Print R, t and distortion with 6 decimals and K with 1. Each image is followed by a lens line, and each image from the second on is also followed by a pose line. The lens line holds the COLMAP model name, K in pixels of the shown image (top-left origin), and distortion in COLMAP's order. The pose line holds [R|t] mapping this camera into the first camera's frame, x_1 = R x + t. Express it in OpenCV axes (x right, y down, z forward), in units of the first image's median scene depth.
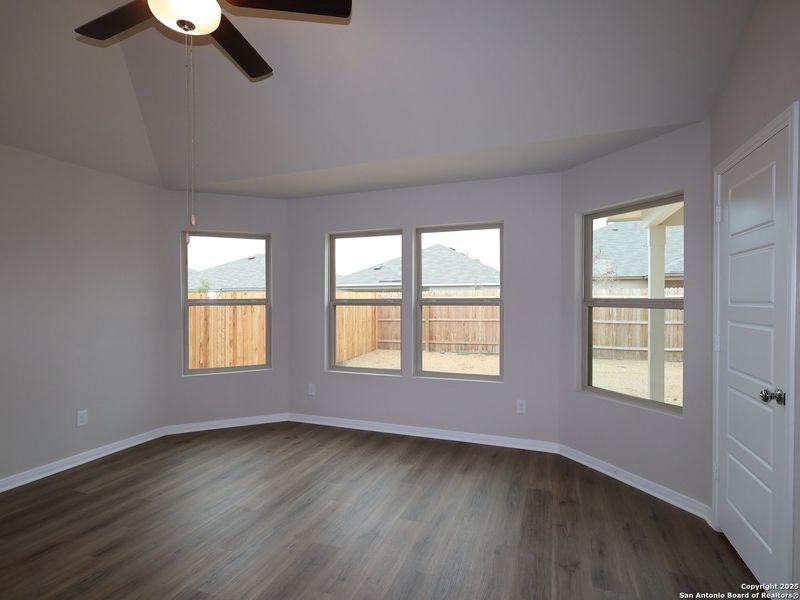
lens RADIAL K [[417.2, 0, 404.2], [0, 417.2, 301.0], [0, 0, 1]] dist [0.012109, -0.000576]
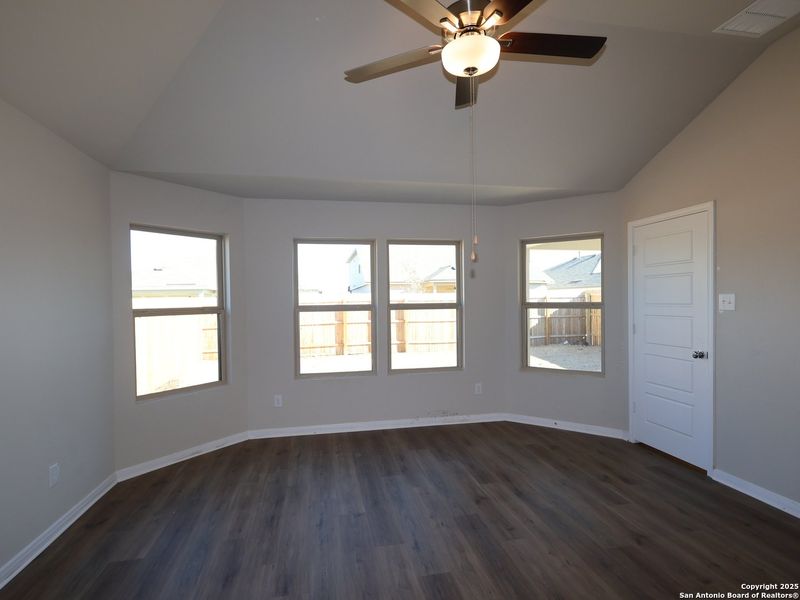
lens RADIAL K [[417.2, 0, 401.1], [0, 417.2, 304.9], [0, 0, 1]] dist [0.012109, -0.000576]
pose [[0.848081, -0.013726, 0.529689, -0.533614], [0.013895, 0.999897, 0.003663, -0.006518], [-0.529684, 0.004253, 0.848184, 0.056070]]
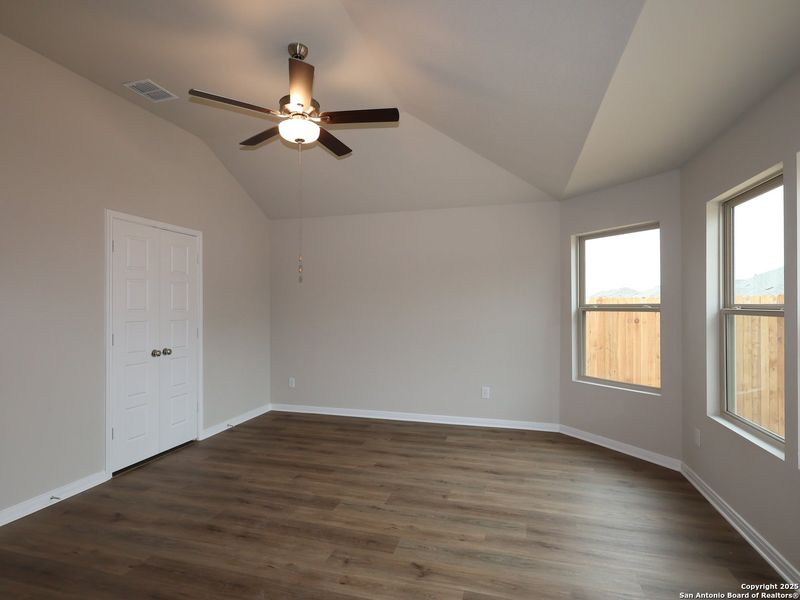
lens RADIAL K [[417.2, 0, 399.4], [0, 417.2, 310.8], [0, 0, 1]] dist [0.012109, -0.000576]
pose [[0.078282, 0.007749, -0.996901, 0.464068], [0.001126, 0.999968, 0.007861, 0.001871], [0.996931, -0.001738, 0.078271, 0.520657]]
